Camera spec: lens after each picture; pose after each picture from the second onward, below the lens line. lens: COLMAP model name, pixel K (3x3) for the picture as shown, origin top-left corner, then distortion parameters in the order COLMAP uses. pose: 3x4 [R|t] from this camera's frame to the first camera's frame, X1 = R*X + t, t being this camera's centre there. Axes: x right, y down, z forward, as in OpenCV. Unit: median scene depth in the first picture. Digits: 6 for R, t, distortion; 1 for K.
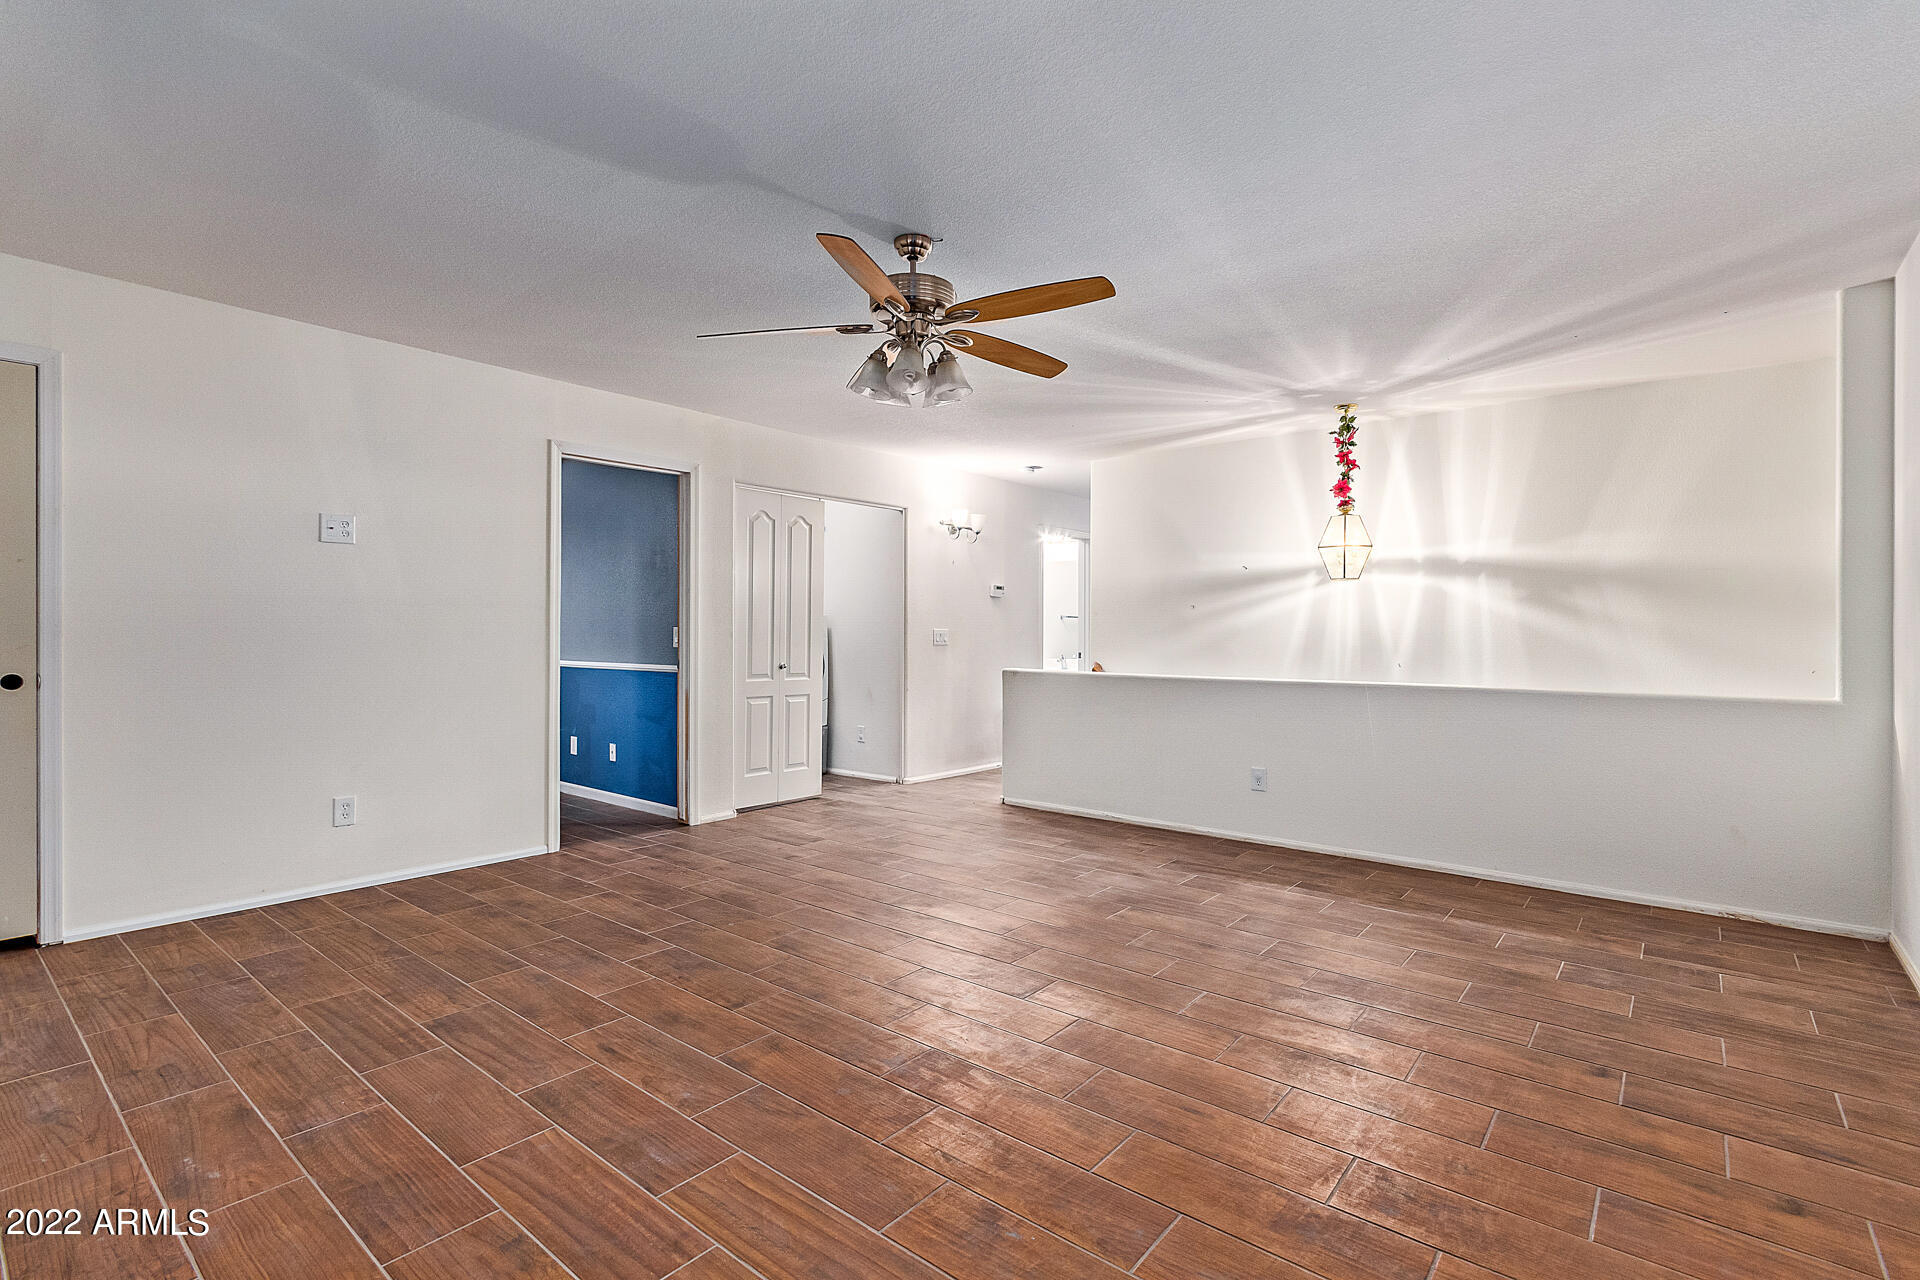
lens RADIAL K [[910.4, 0, 968.9], [0, 910.4, 646.0], [0, 0, 1]] dist [-0.000933, 0.005539]
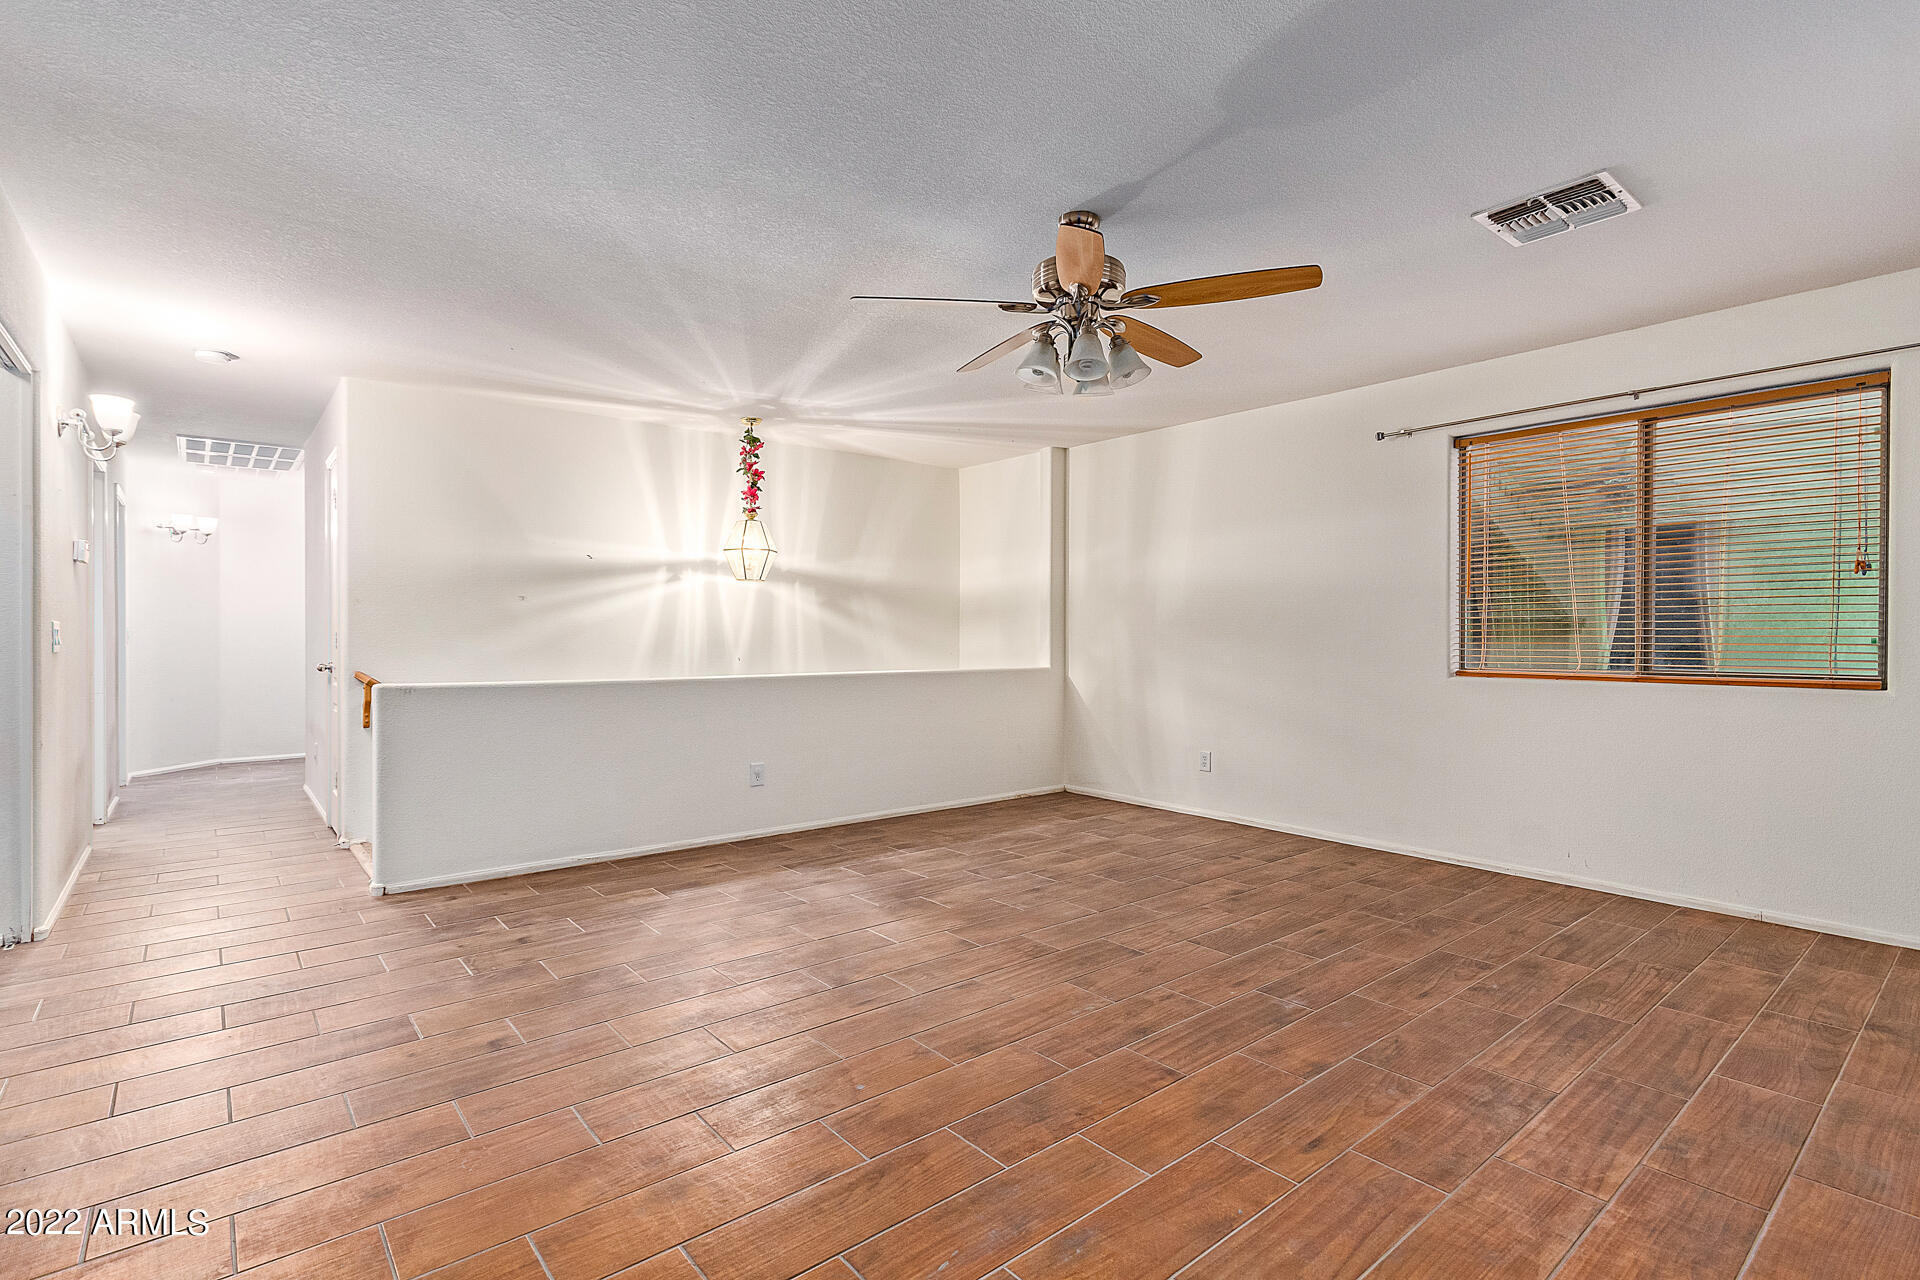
lens RADIAL K [[910.4, 0, 958.4], [0, 910.4, 626.0], [0, 0, 1]] dist [-0.000933, 0.005539]
pose [[0.196557, 0.008119, 0.980459, -0.610702], [0.017726, 0.999773, -0.011833, -0.001908], [-0.980332, 0.019705, 0.196369, 0.565303]]
